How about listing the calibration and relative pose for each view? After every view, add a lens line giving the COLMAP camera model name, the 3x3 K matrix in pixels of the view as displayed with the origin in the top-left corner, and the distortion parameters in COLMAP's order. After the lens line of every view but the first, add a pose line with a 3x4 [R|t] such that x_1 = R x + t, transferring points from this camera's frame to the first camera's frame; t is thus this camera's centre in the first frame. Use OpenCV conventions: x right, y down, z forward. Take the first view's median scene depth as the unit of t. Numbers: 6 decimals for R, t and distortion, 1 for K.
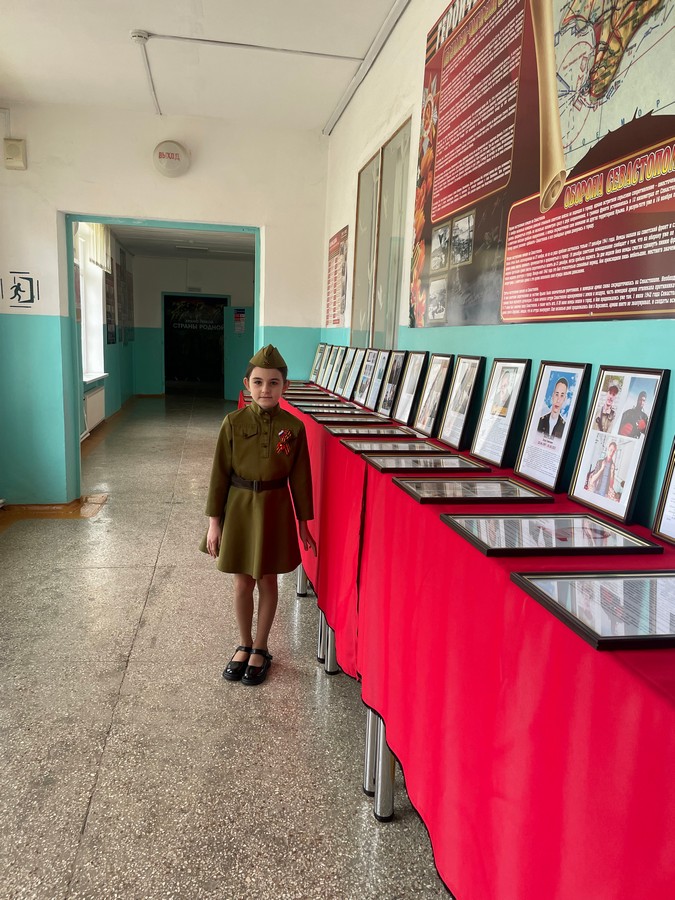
lens RADIAL K [[666.4, 0, 337.5], [0, 666.4, 450.0], [0, 0, 1]] dist [0.001119, 0.000587]
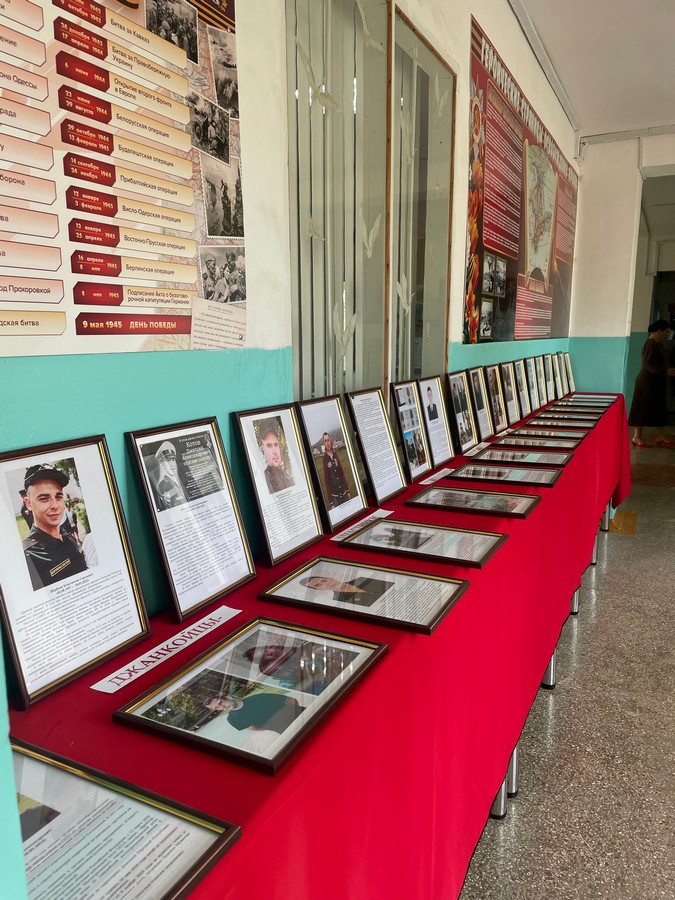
lens RADIAL K [[666.4, 0, 337.5], [0, 666.4, 450.0], [0, 0, 1]] dist [0.001119, 0.000587]
pose [[-0.796663, -0.136277, 0.588860, -0.328113], [0.075738, 0.944064, 0.320946, -0.379658], [-0.599660, 0.300285, -0.741780, 1.963507]]
